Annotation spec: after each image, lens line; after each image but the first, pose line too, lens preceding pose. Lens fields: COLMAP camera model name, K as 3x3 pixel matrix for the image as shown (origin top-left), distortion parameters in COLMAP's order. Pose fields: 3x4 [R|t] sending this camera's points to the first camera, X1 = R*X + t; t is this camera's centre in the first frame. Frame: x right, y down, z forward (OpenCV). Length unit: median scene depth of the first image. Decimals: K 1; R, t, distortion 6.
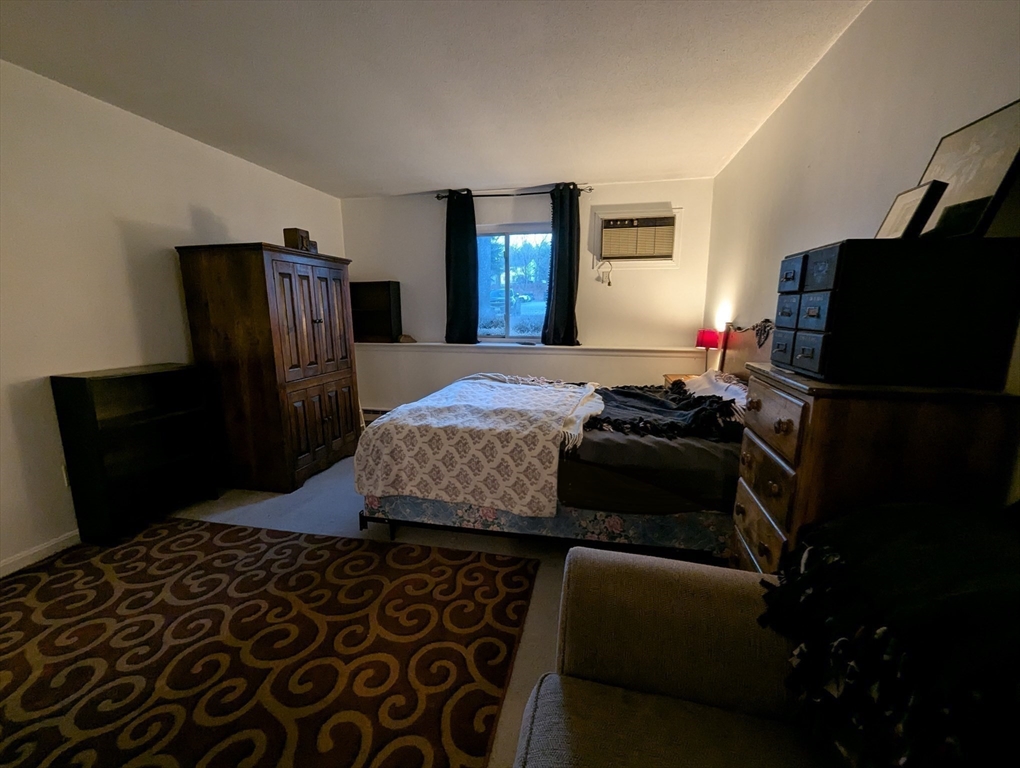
lens RADIAL K [[421.6, 0, 515.1], [0, 421.6, 387.0], [0, 0, 1]] dist [-0.000925, -0.000680]
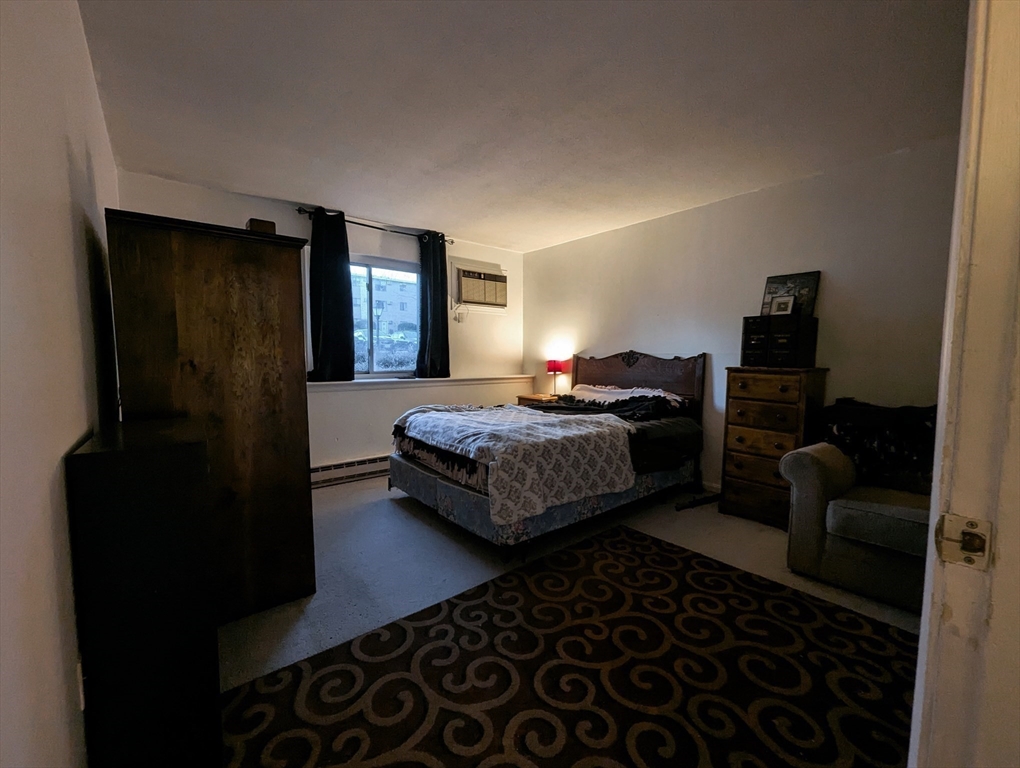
lens RADIAL K [[421.6, 0, 514.0], [0, 421.6, 385.5], [0, 0, 1]] dist [-0.000925, -0.000680]
pose [[0.627754, -0.053679, 0.776559, -0.638666], [0.137290, 0.989616, -0.042576, -0.008237], [-0.766209, 0.133341, 0.628604, 0.201263]]
